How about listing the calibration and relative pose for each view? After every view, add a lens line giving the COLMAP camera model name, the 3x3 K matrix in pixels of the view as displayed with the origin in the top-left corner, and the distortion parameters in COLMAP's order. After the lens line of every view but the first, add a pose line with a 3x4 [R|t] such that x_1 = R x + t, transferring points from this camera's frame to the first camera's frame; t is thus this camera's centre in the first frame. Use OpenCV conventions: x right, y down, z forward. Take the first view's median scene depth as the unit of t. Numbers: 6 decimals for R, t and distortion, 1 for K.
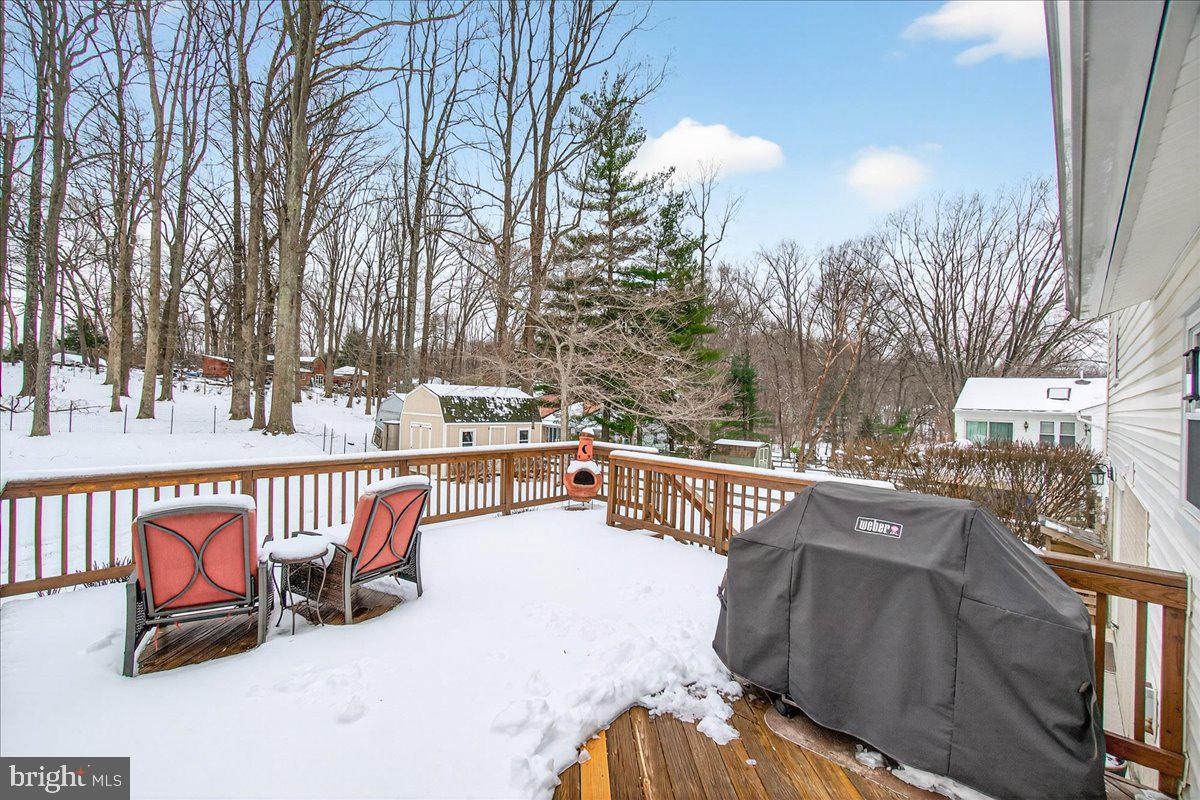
lens RADIAL K [[529.3, 0, 599.2], [0, 529.3, 400.0], [0, 0, 1]] dist [-0.001069, -0.000307]
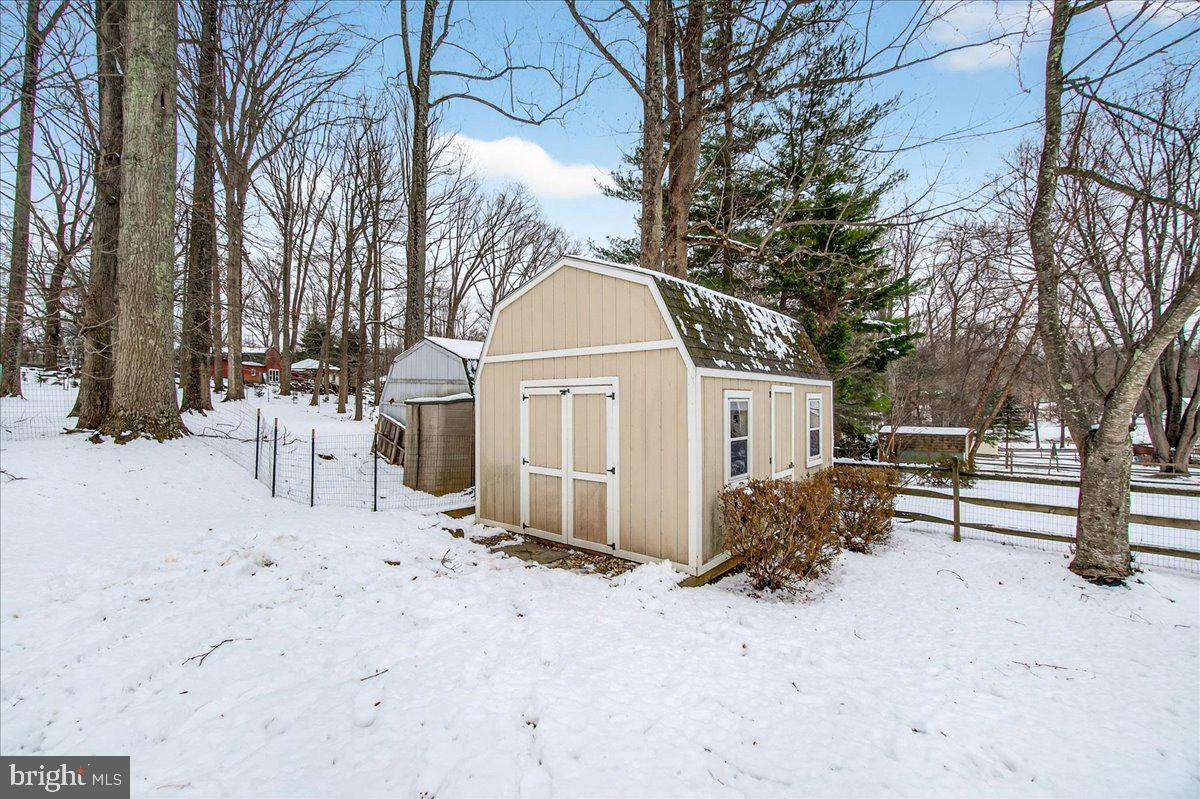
lens RADIAL K [[529.3, 0, 599.1], [0, 529.3, 397.5], [0, 0, 1]] dist [-0.001069, -0.000307]
pose [[0.997835, -0.033462, 0.056622, -0.173248], [0.033752, 0.999422, -0.004165, 0.028112], [-0.056450, 0.006067, 0.998387, 0.356924]]
